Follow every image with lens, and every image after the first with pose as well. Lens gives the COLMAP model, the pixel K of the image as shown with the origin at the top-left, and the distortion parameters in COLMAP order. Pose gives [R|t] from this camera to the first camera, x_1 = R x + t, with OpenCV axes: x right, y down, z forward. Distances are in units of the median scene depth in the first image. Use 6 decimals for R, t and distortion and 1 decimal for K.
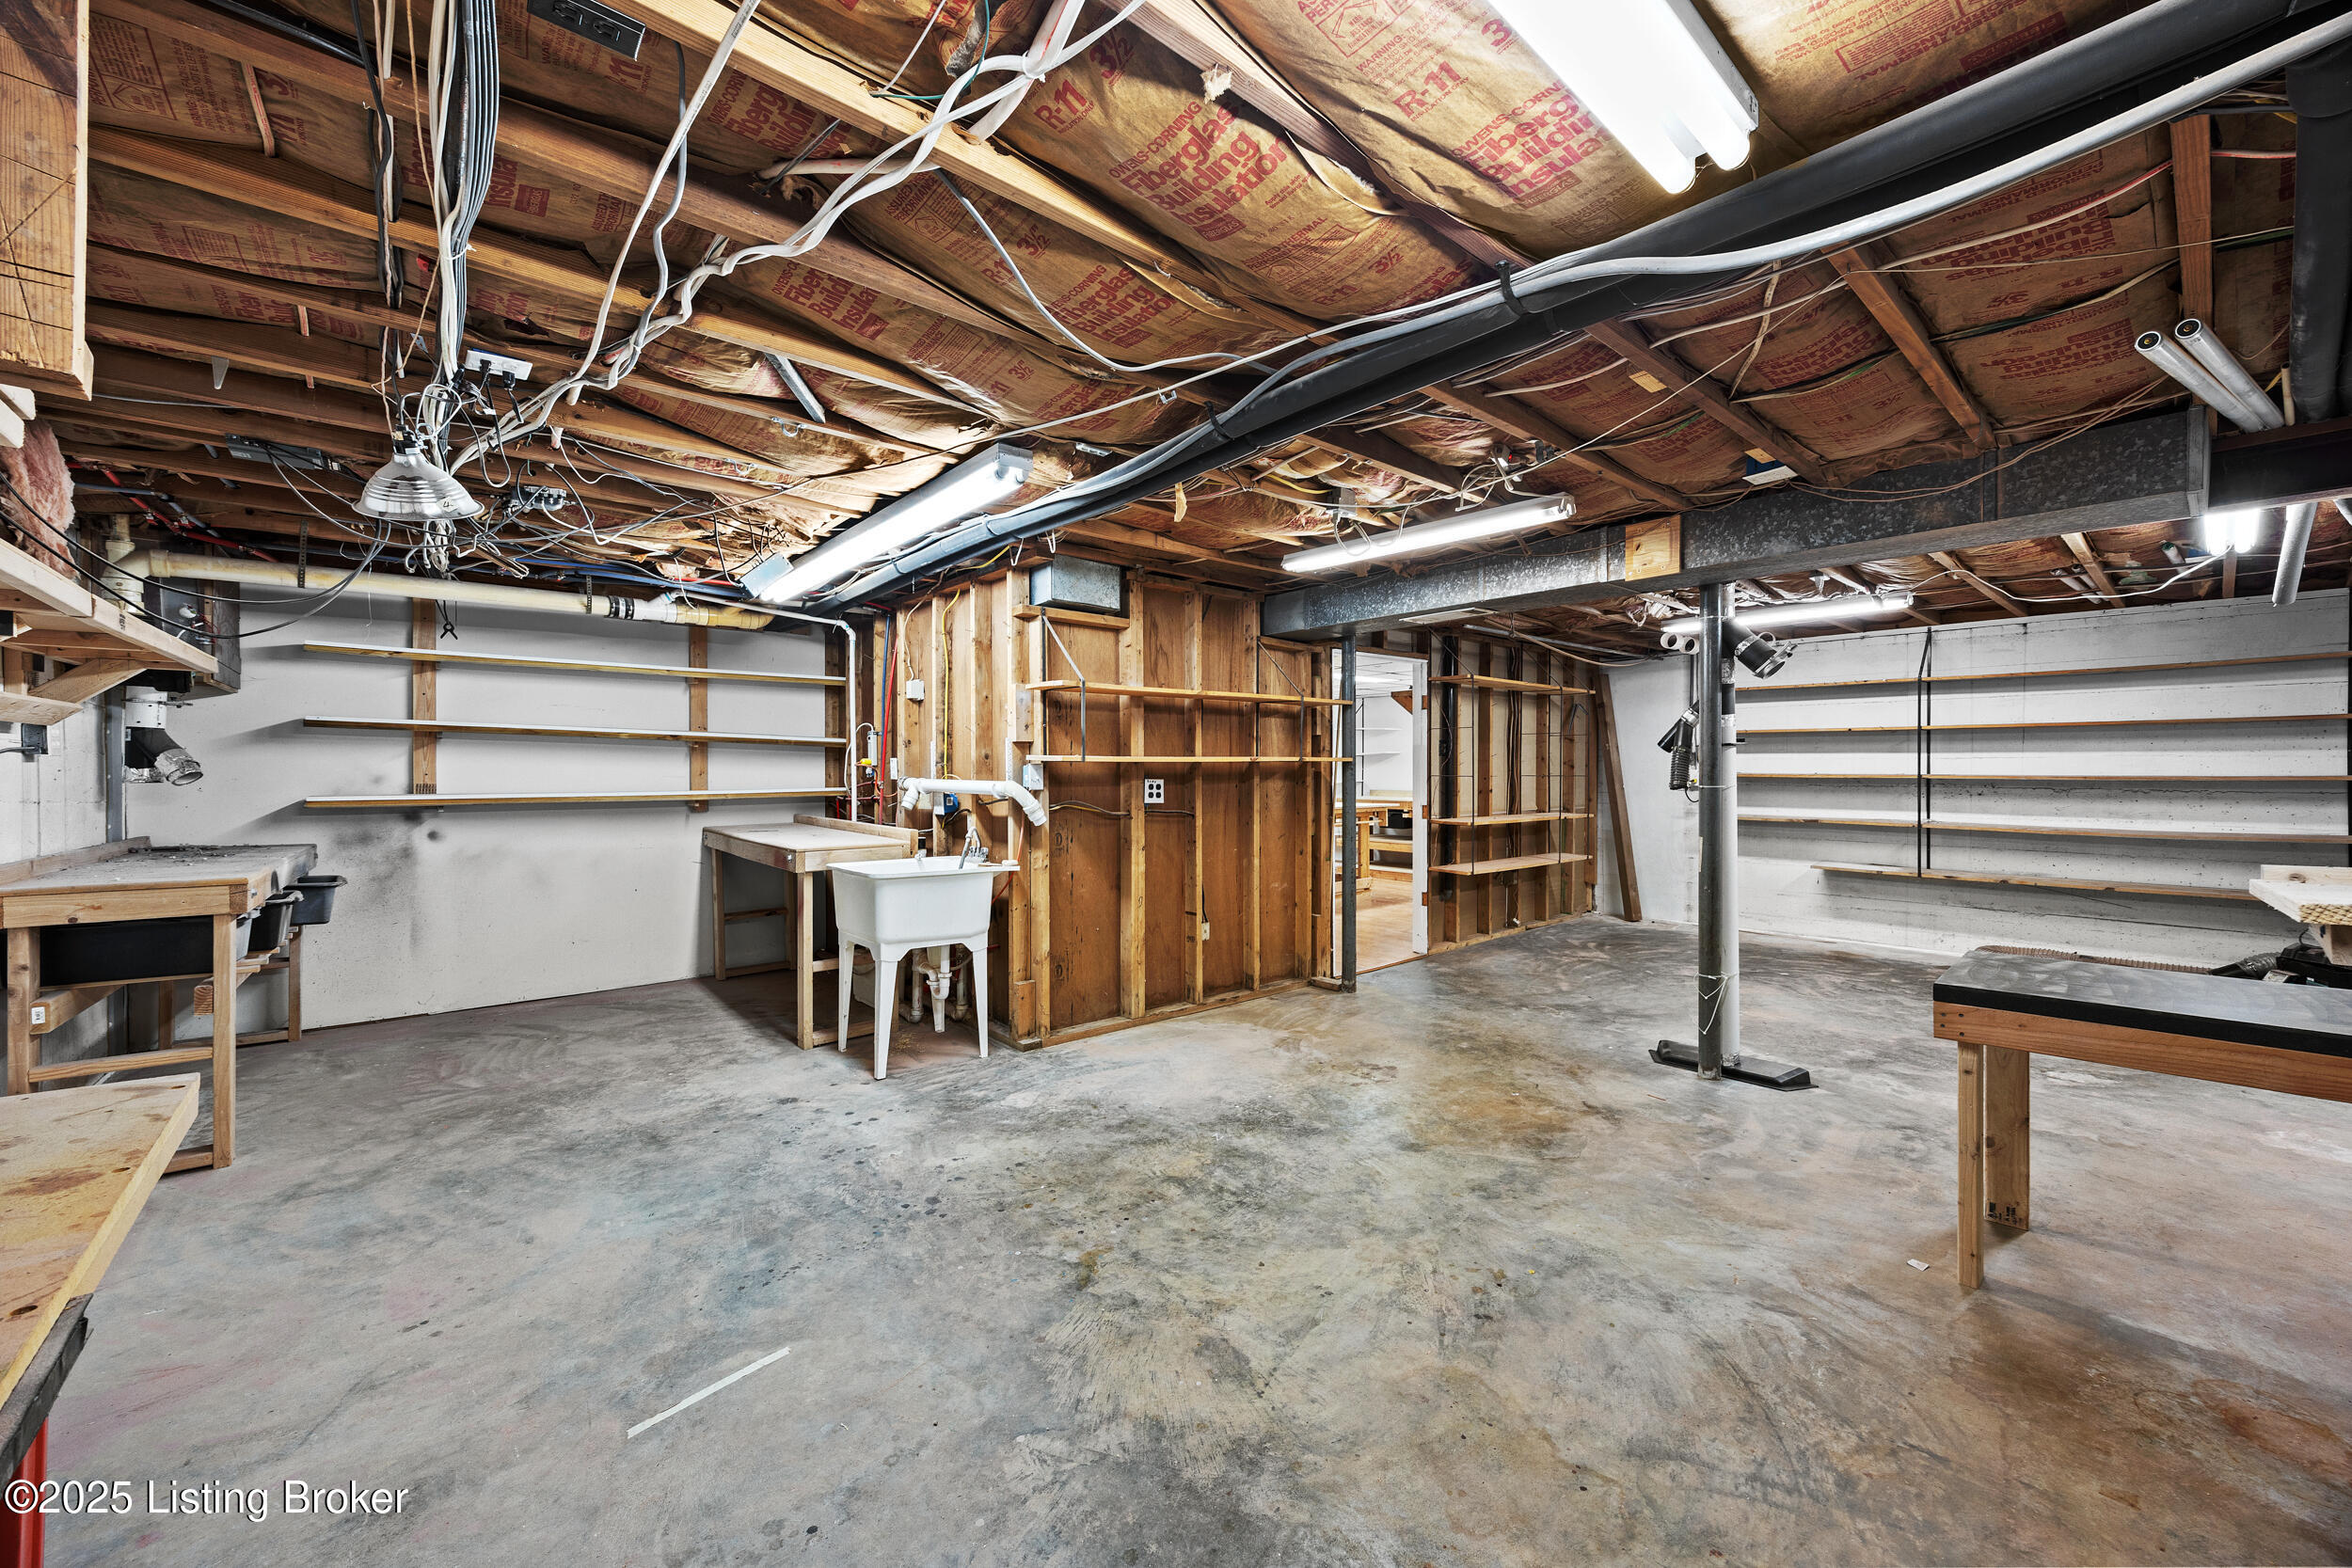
lens RADIAL K [[893.5, 0, 1187.1], [0, 893.5, 777.3], [0, 0, 1]] dist [-0.000895, -0.000231]
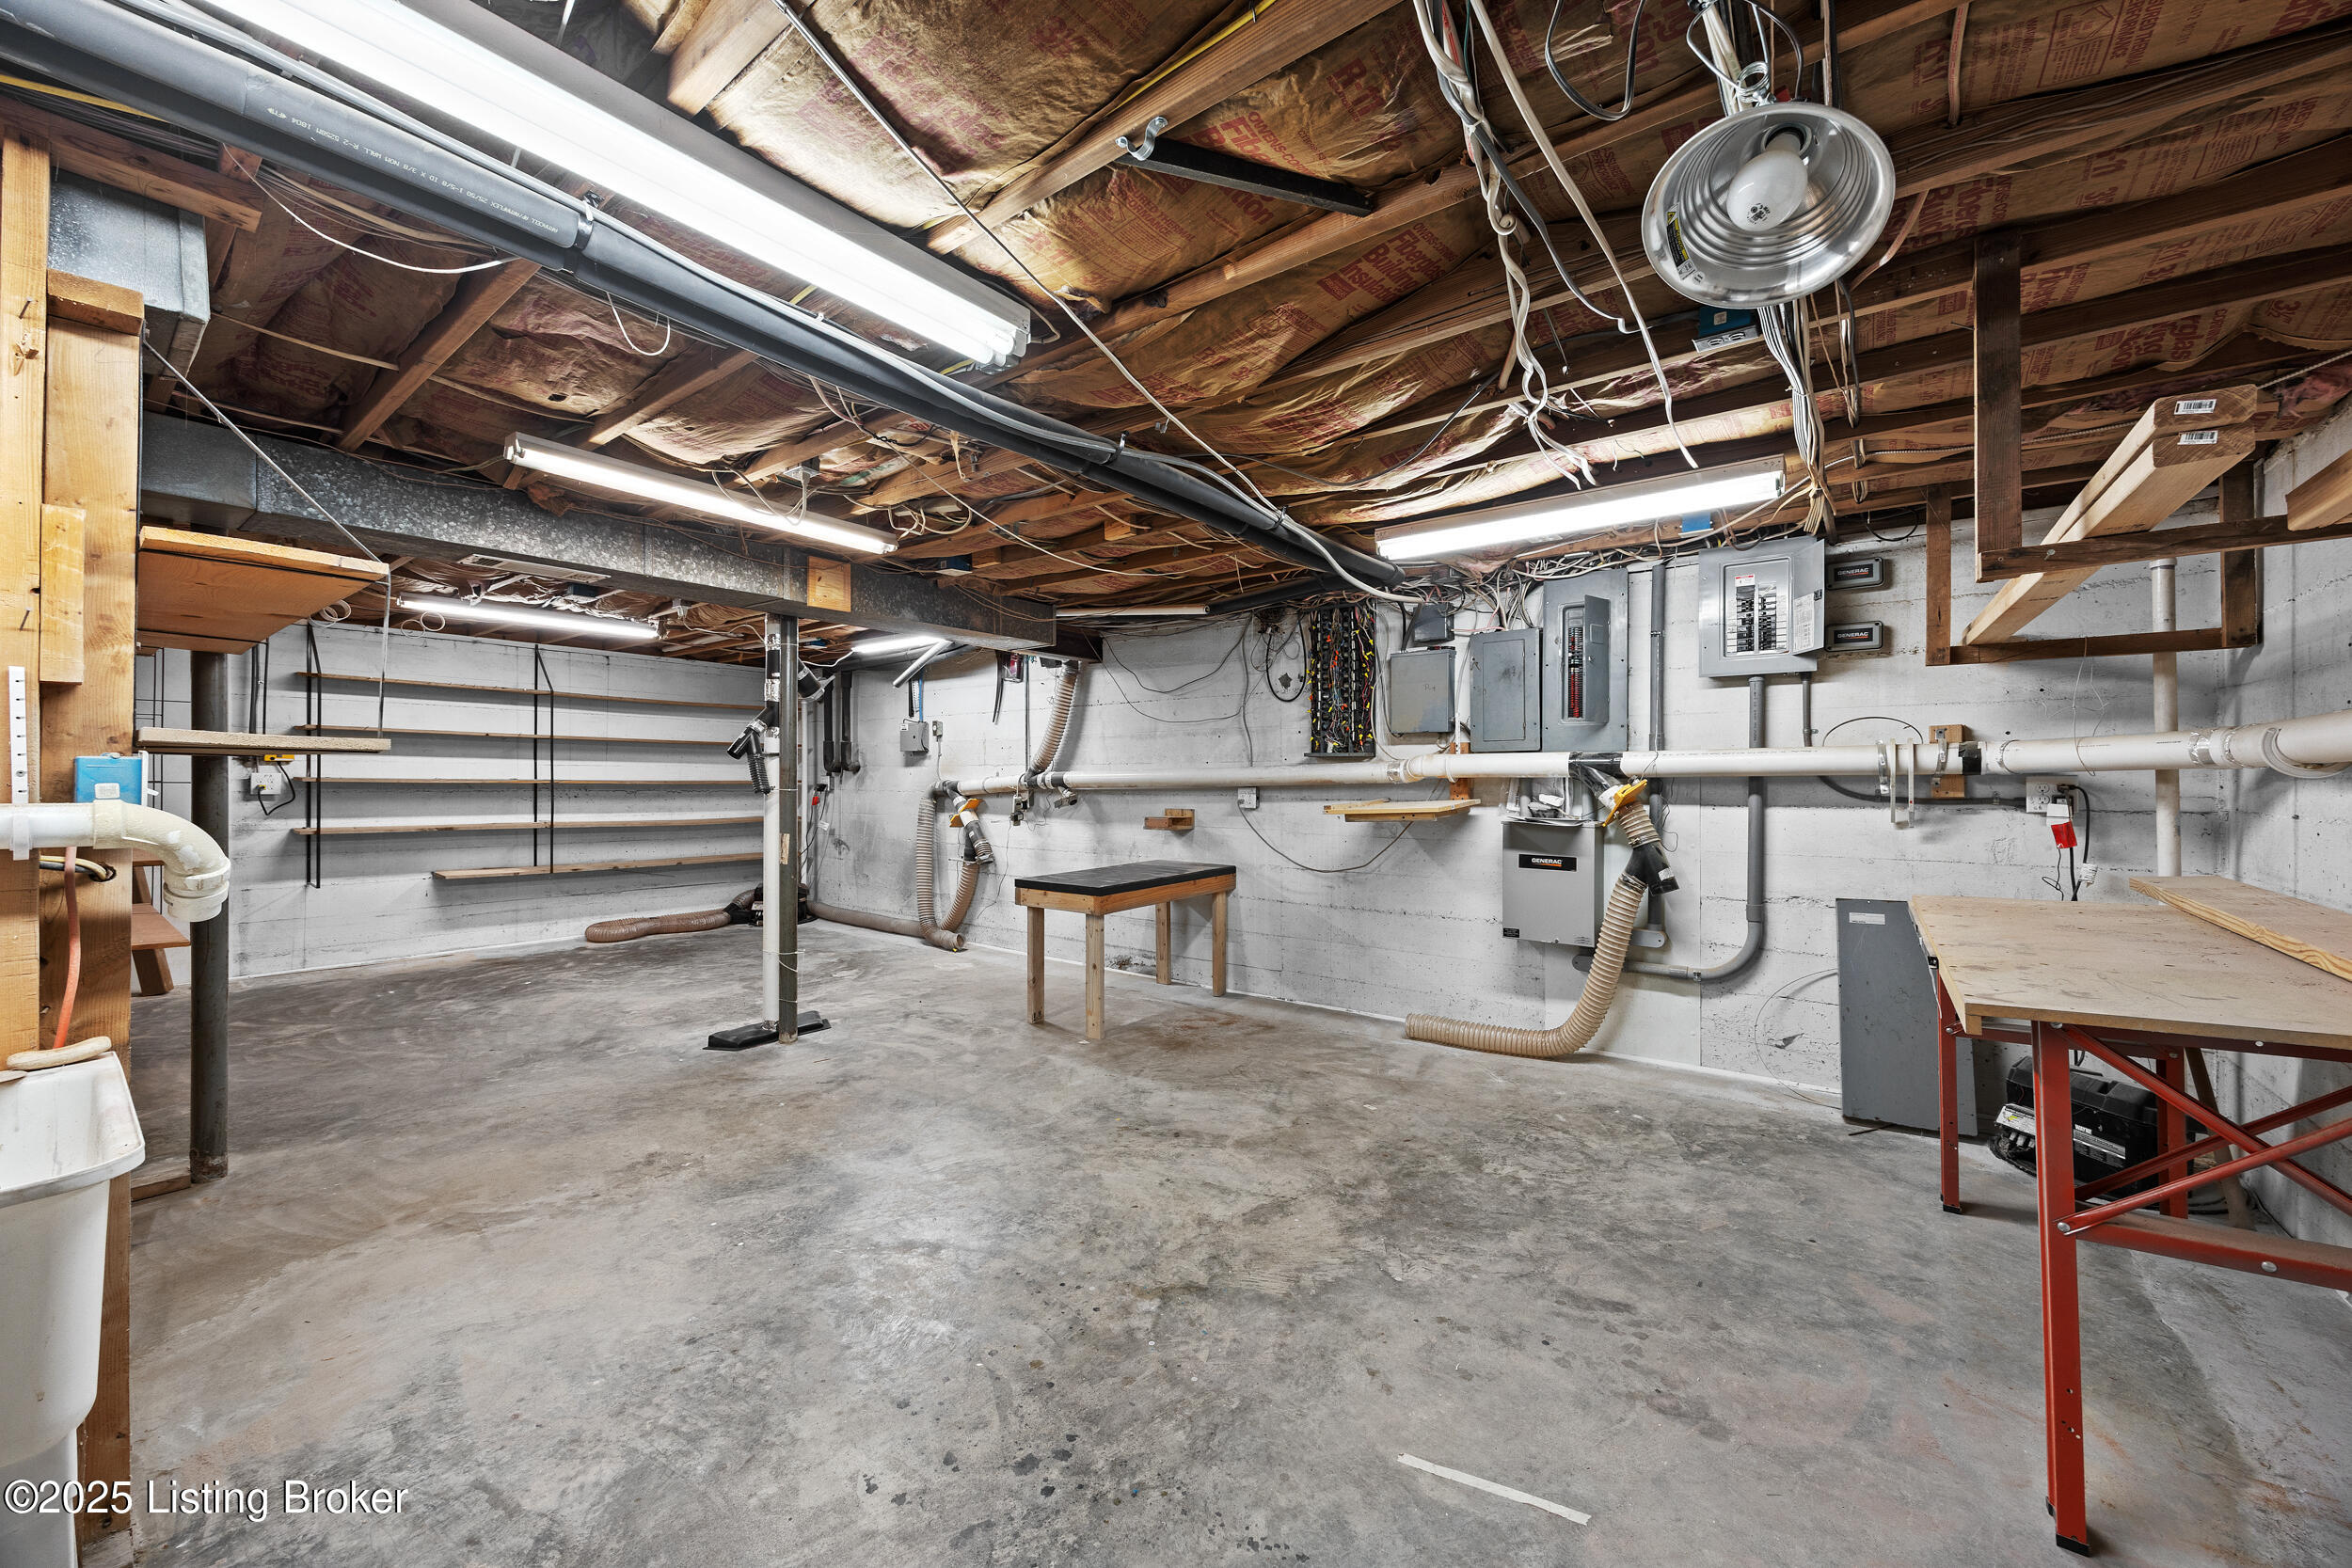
lens RADIAL K [[893.5, 0, 1186.2], [0, 893.5, 777.4], [0, 0, 1]] dist [-0.000895, -0.000231]
pose [[-0.206959, 0.002789, 0.978346, -0.825723], [0.002549, 0.999994, -0.002311, -0.002983], [-0.978346, 0.002016, -0.206965, 0.917253]]
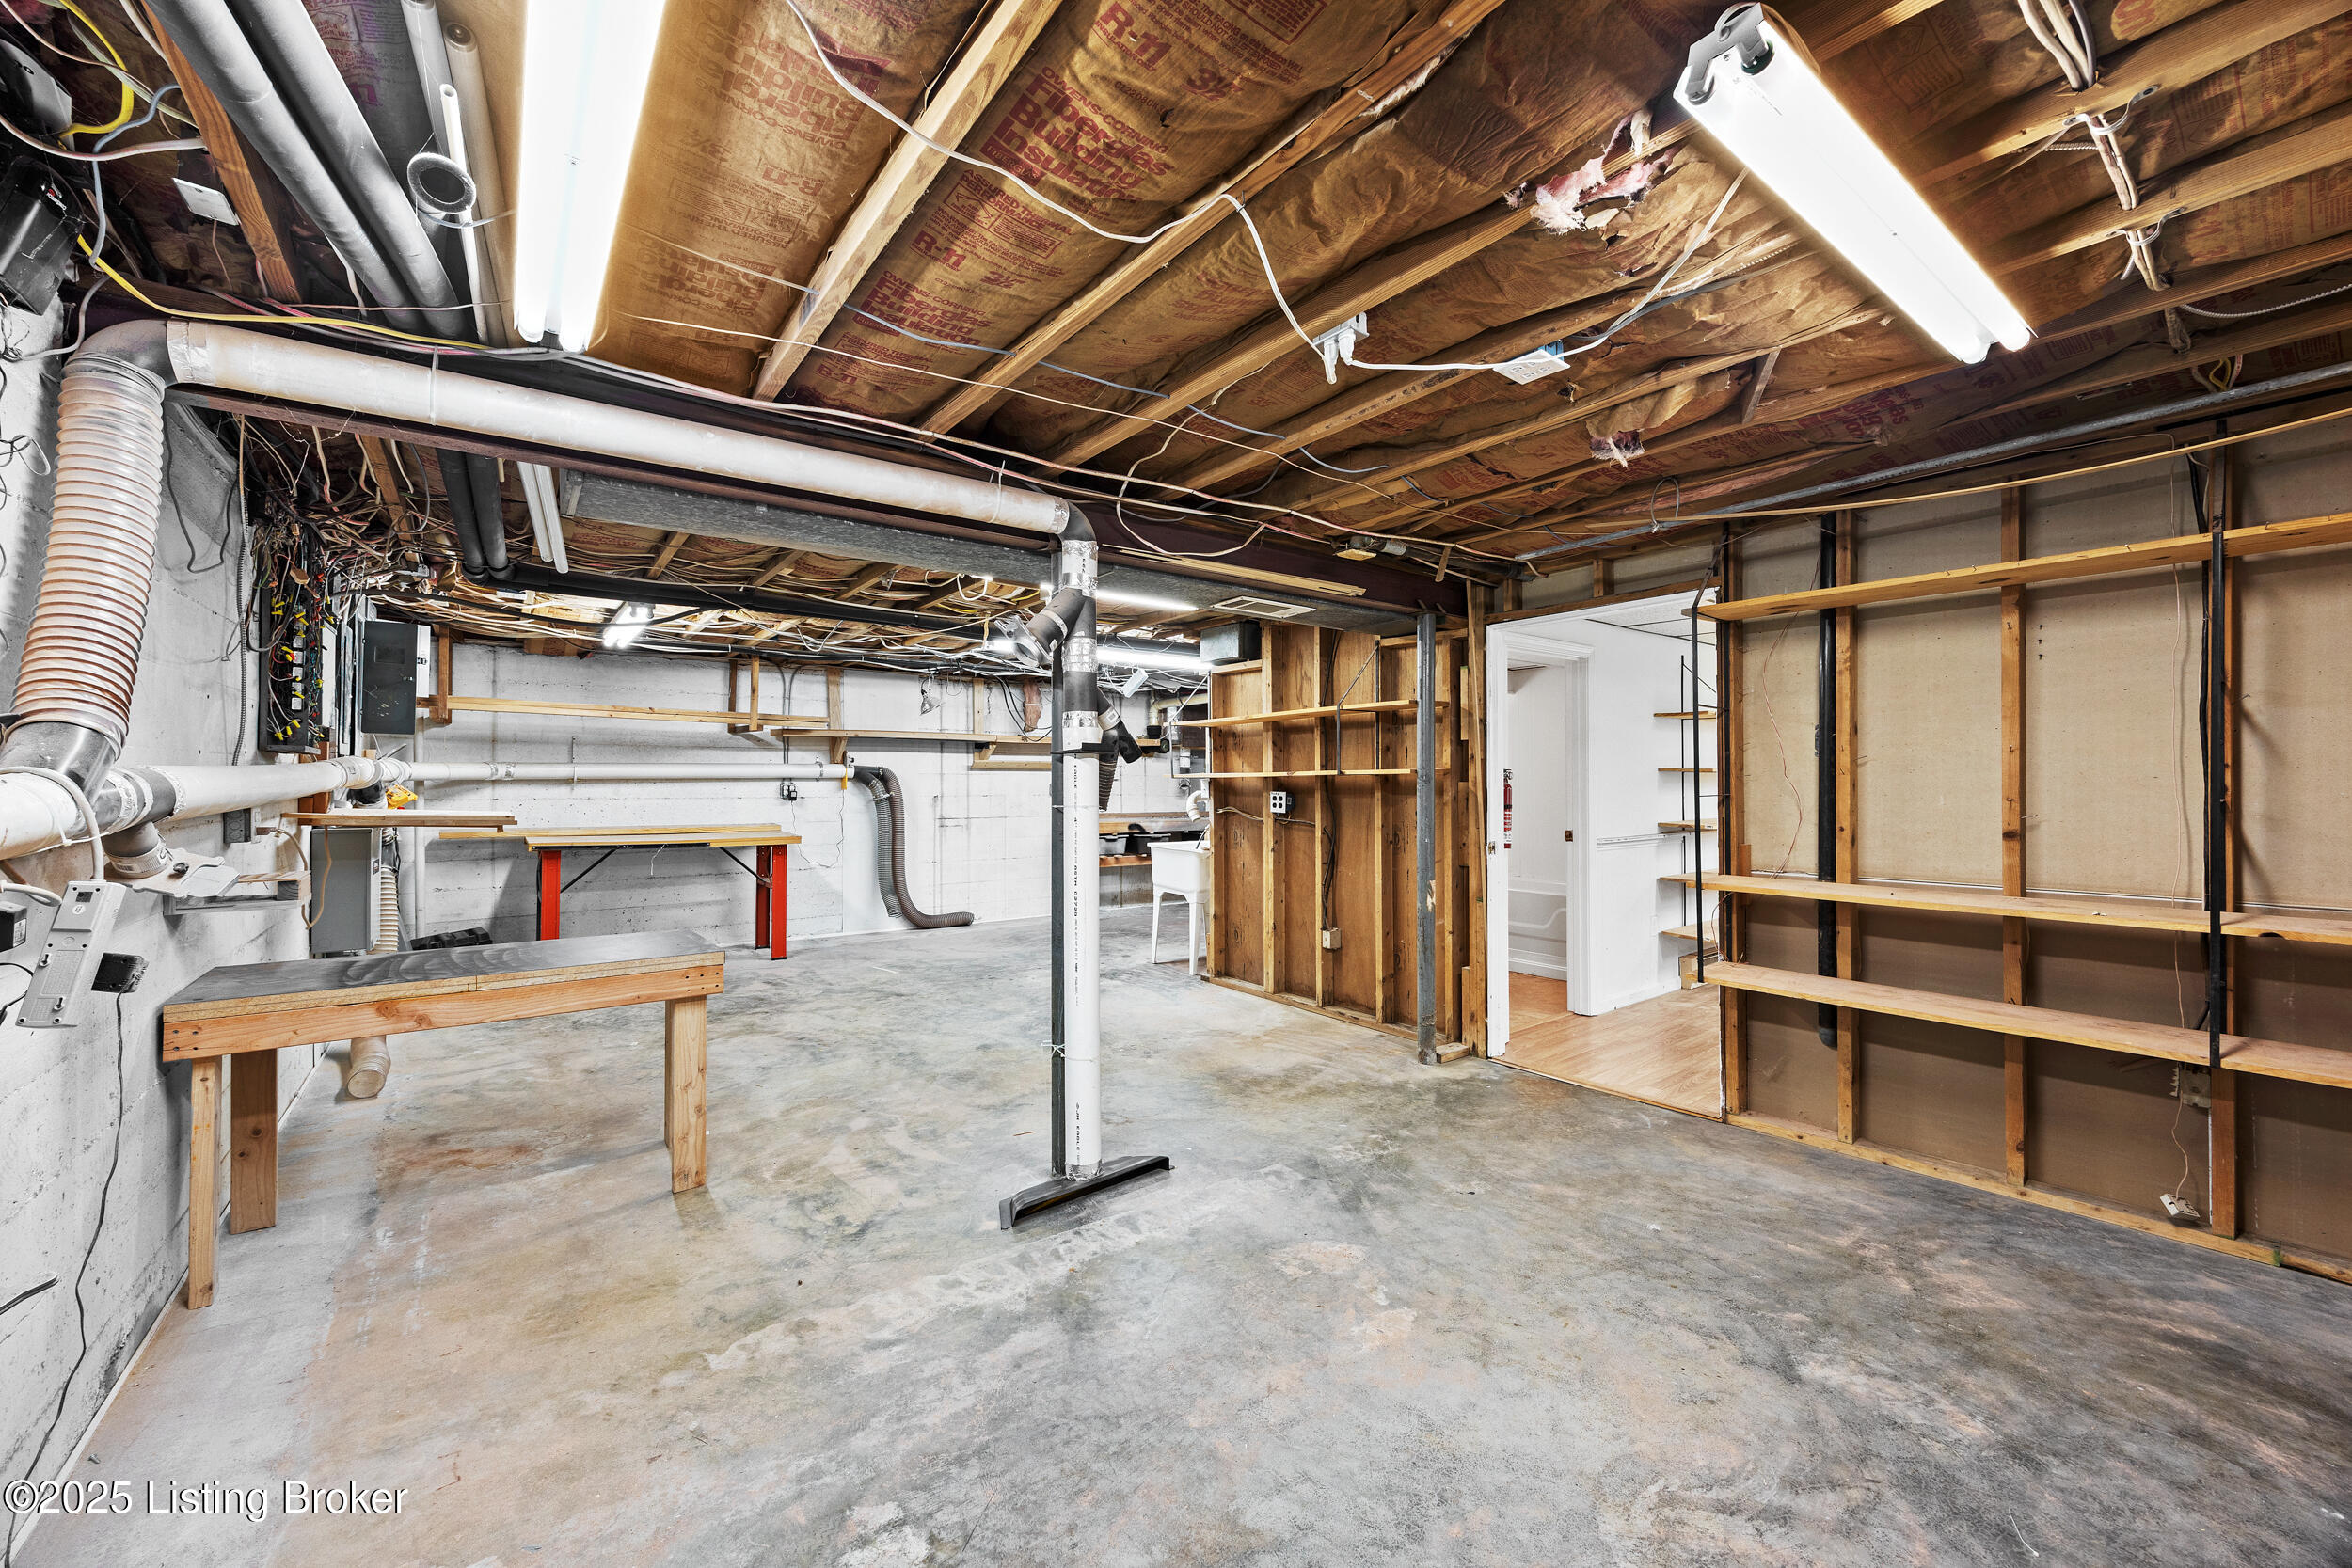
lens RADIAL K [[893.5, 0, 1183.0], [0, 893.5, 777.6], [0, 0, 1]] dist [-0.000895, -0.000231]
pose [[-0.054453, -0.005227, -0.998503, 1.717134], [-0.005985, 0.999970, -0.004909, -0.014301], [0.998498, 0.005709, -0.054483, 1.433969]]
